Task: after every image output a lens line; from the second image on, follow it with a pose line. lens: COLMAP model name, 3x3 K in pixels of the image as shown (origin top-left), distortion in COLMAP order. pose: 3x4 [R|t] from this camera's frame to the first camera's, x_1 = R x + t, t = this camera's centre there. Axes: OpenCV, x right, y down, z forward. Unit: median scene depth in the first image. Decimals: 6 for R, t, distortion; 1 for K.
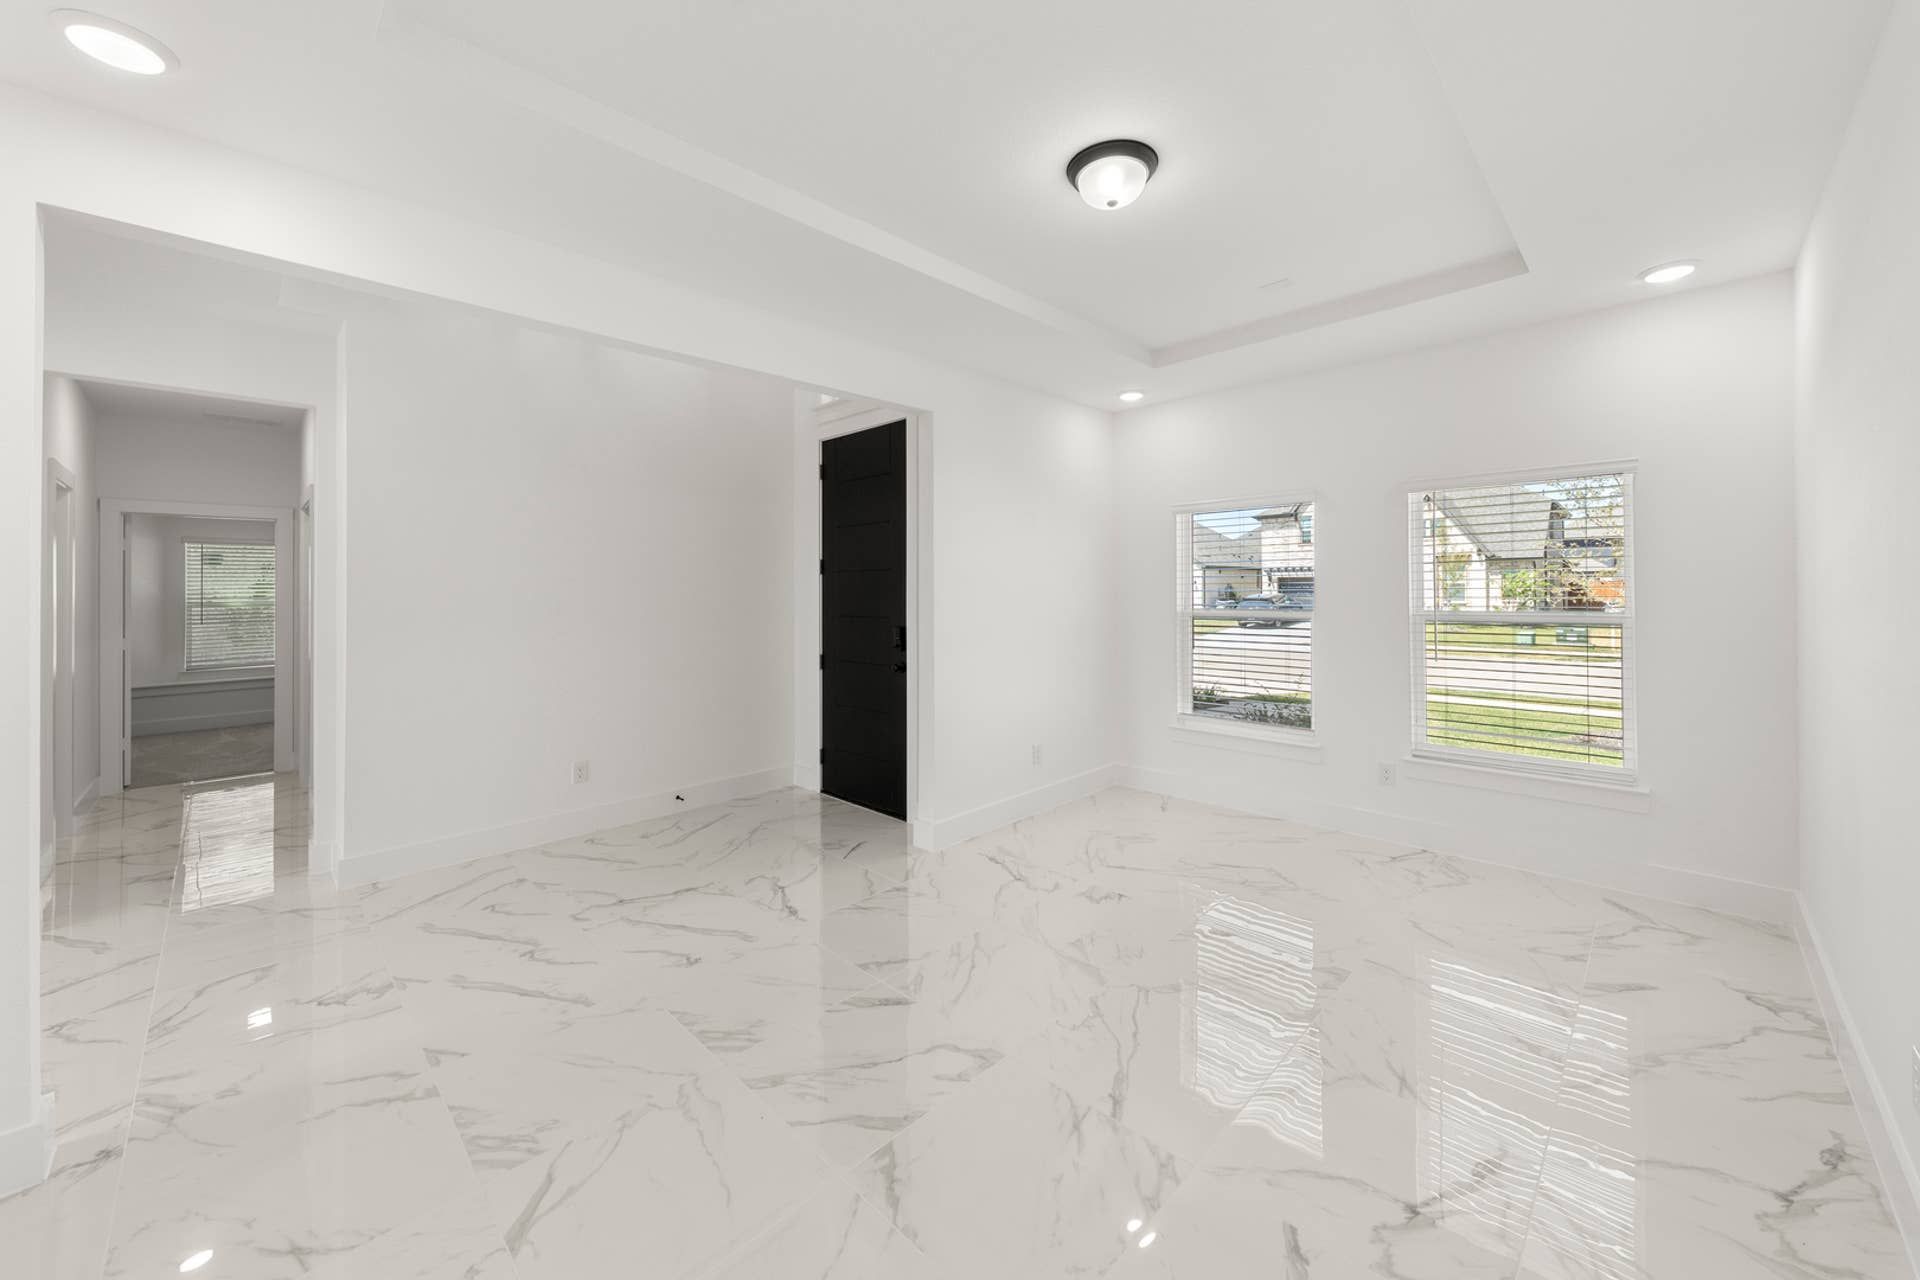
lens RADIAL K [[779.3, 0, 981.6], [0, 779.3, 636.6], [0, 0, 1]] dist [0.000255, -0.000118]
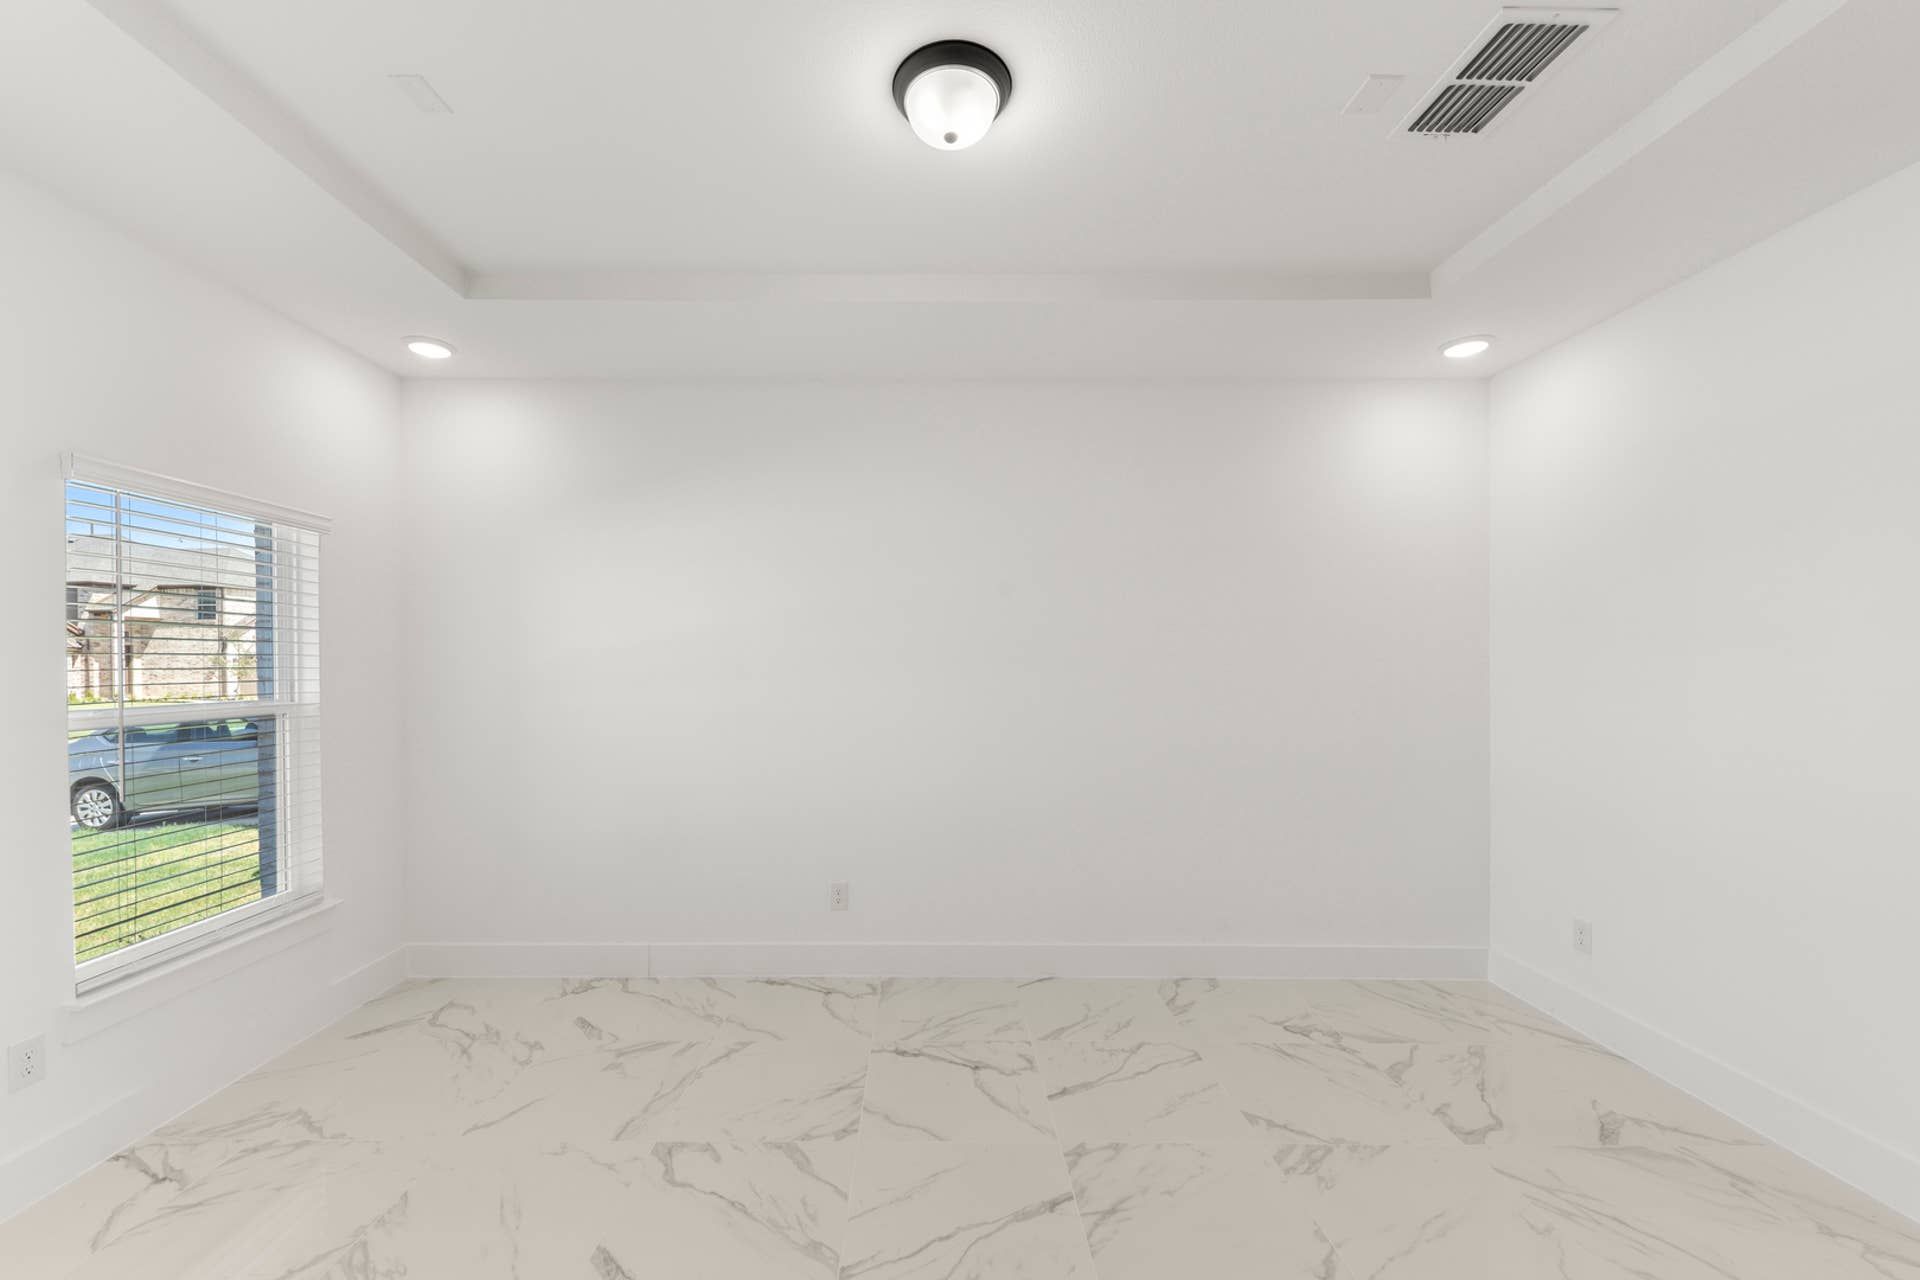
lens RADIAL K [[773.4, 0, 967.2], [0, 773.4, 671.3], [0, 0, 1]] dist [-0.011835, -0.000420]
pose [[-0.738683, 0.009161, 0.673991, -0.236871], [0.053279, 0.997573, 0.044833, -0.055490], [-0.671944, 0.069027, -0.737378, 1.069924]]
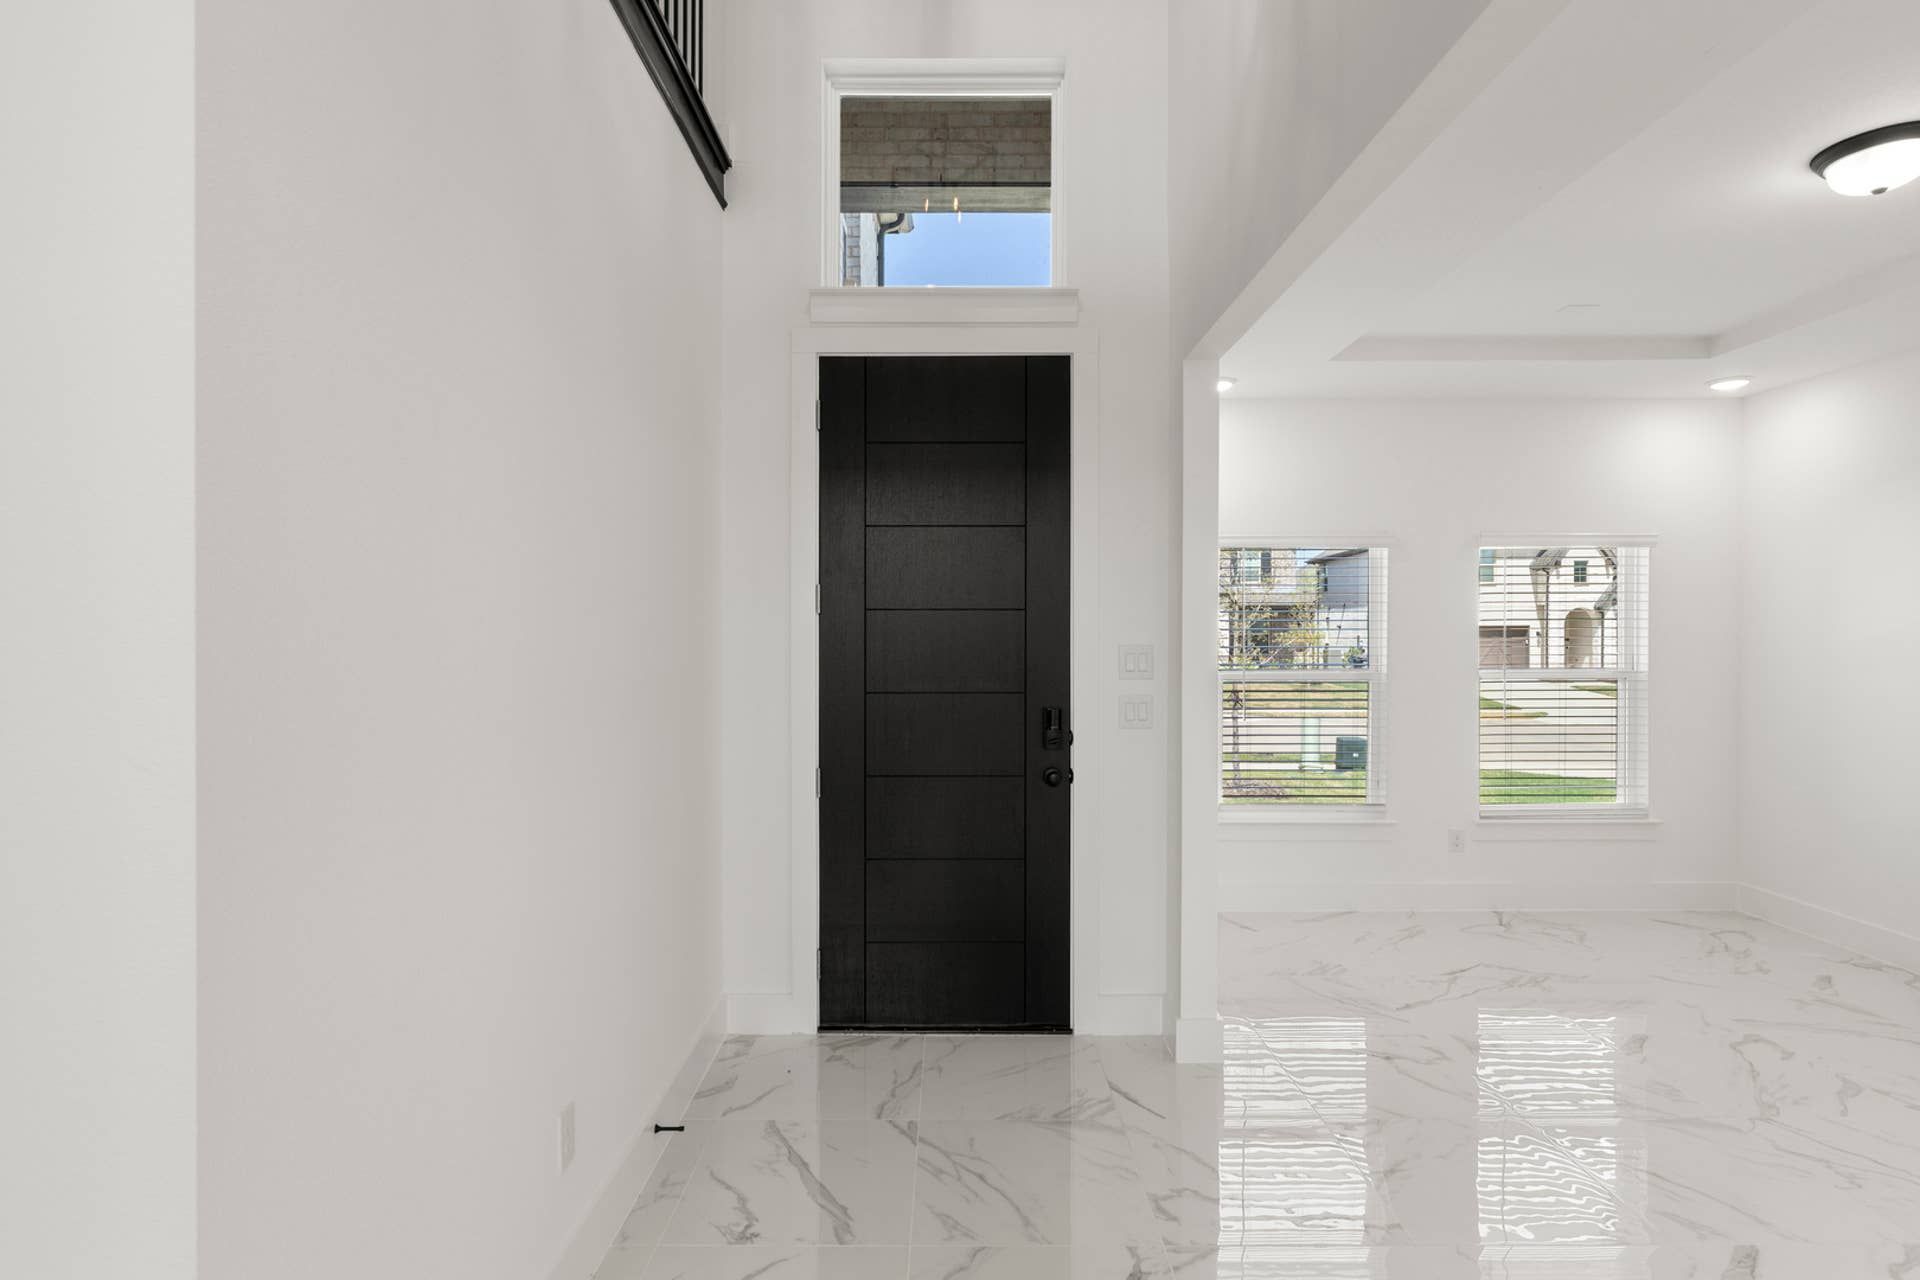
lens RADIAL K [[1019.1, 0, 923.1], [0, 1019.1, 687.1], [0, 0, 1]] dist [-0.004986, -0.002094]
pose [[0.691428, -0.023615, 0.722059, -0.938943], [0.038927, 0.999231, -0.004595, -0.034496], [-0.721396, 0.031285, 0.691816, 0.690606]]
